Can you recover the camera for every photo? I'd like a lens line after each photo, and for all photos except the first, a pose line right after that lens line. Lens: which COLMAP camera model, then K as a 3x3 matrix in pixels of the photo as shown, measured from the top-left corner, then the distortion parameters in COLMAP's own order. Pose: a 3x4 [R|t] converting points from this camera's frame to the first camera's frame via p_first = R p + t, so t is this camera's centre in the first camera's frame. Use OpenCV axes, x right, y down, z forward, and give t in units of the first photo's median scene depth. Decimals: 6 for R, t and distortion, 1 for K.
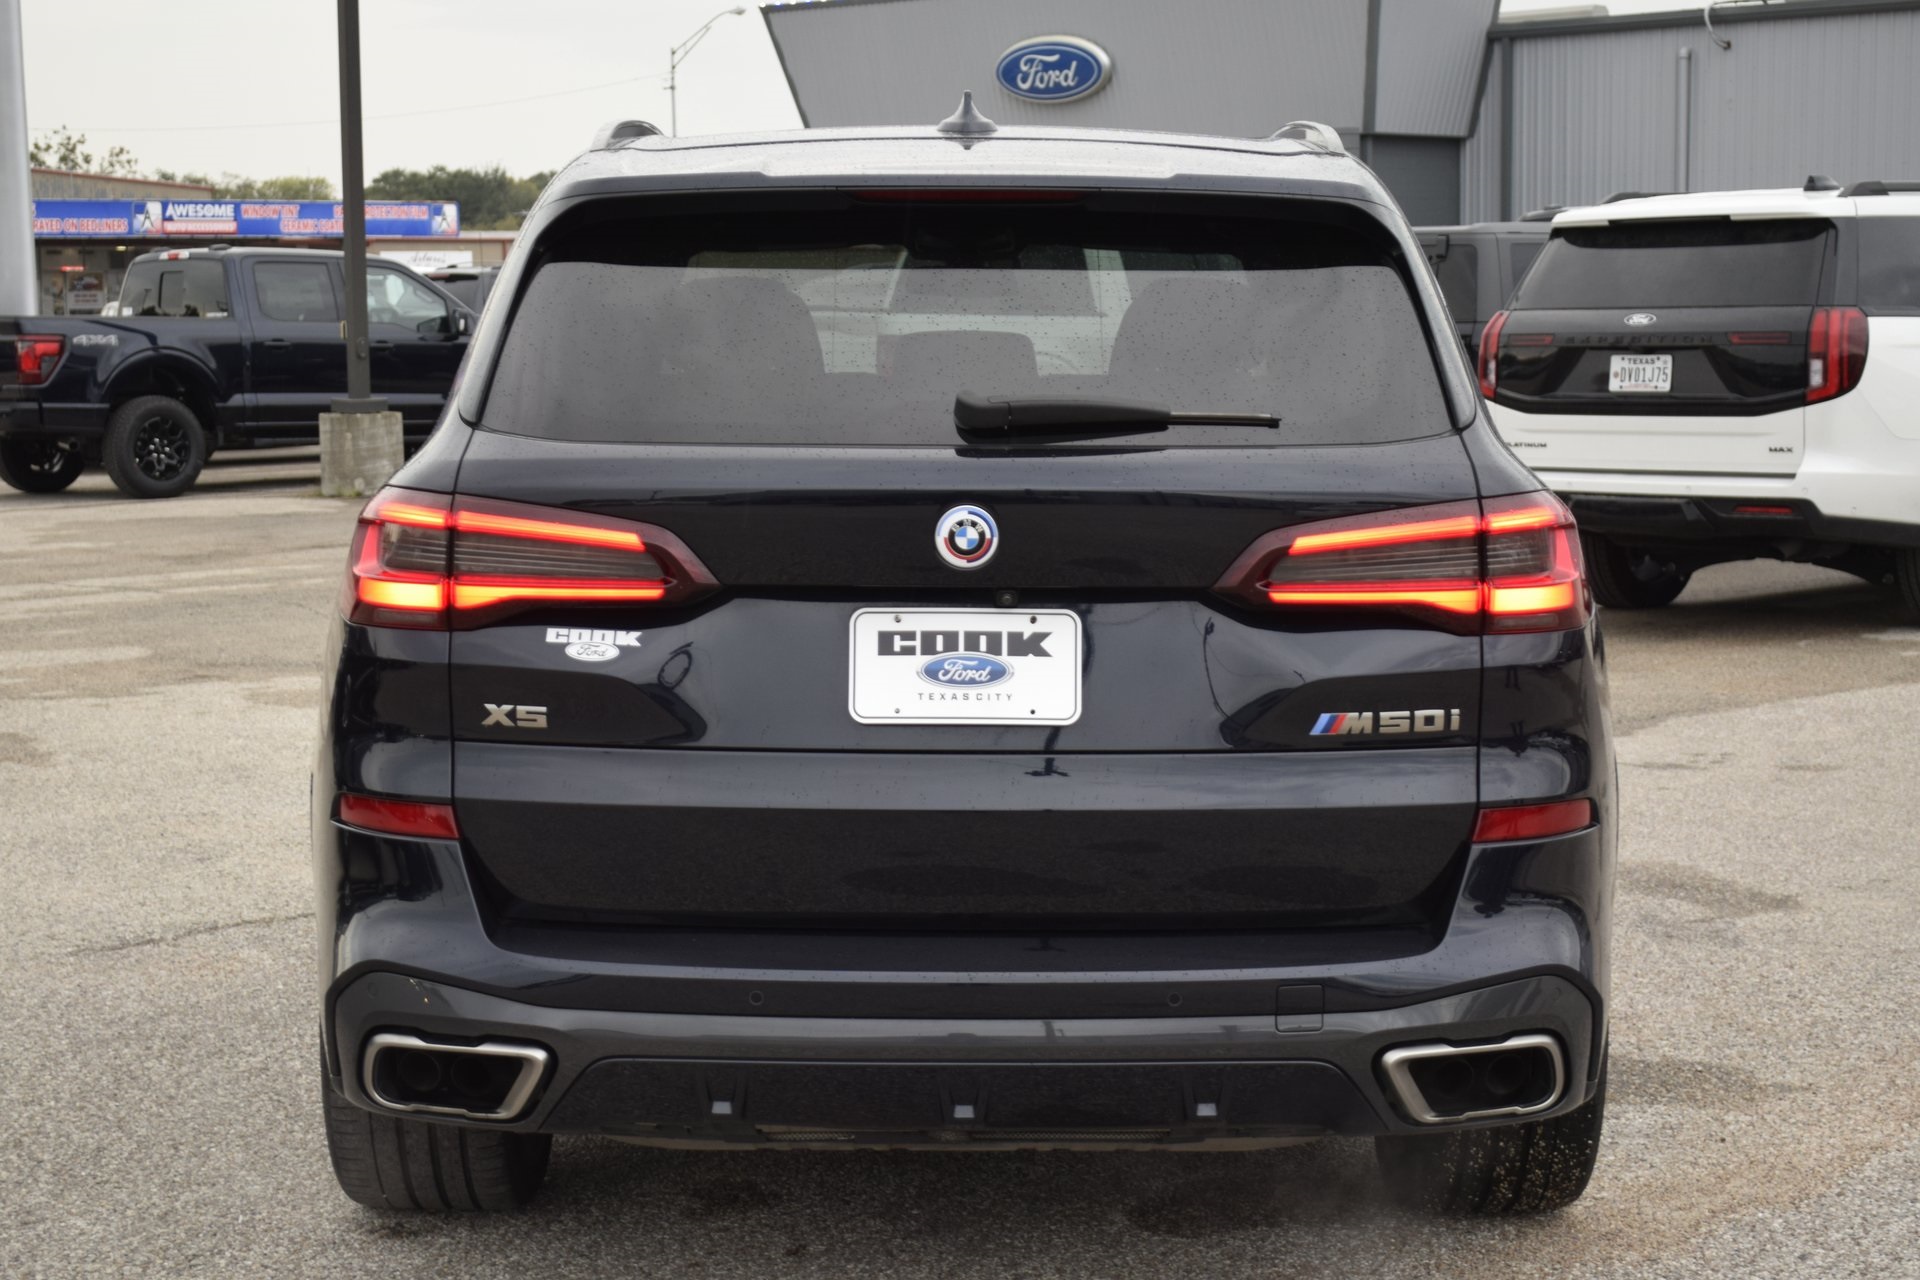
lens RADIAL K [[3401.2, 0, 960.0], [0, 3401.2, 640.0], [0, 0, 1]] dist [-0.149122, -0.028862]
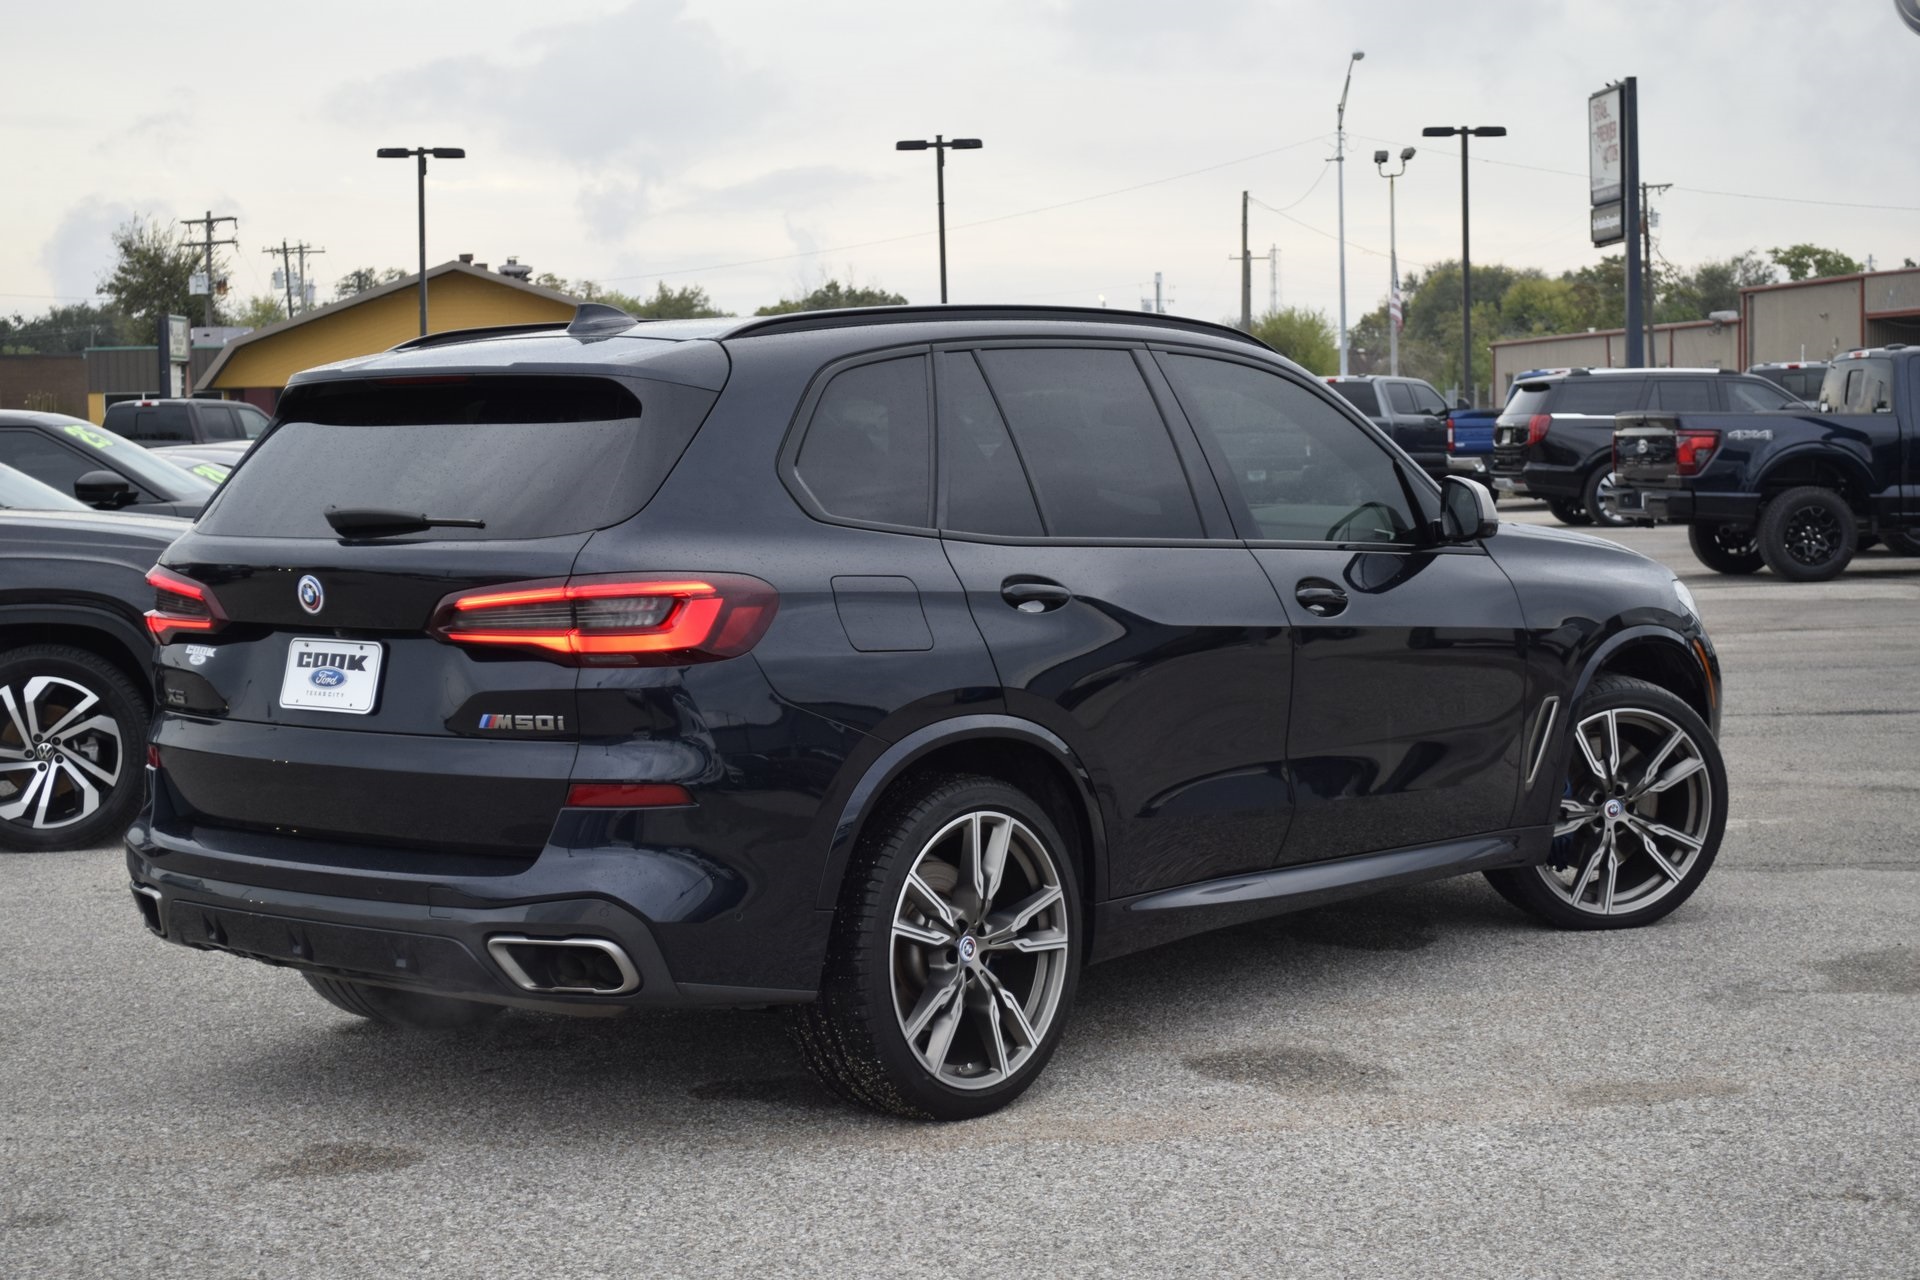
lens RADIAL K [[3401.2, 0, 960.0], [0, 3401.2, 640.0], [0, 0, 1]] dist [-0.149122, -0.028862]
pose [[0.793439, 0.029057, -0.607956, 1.208695], [-0.044148, 0.998976, -0.009871, -0.006260], [0.607047, 0.034673, 0.793909, -0.091260]]
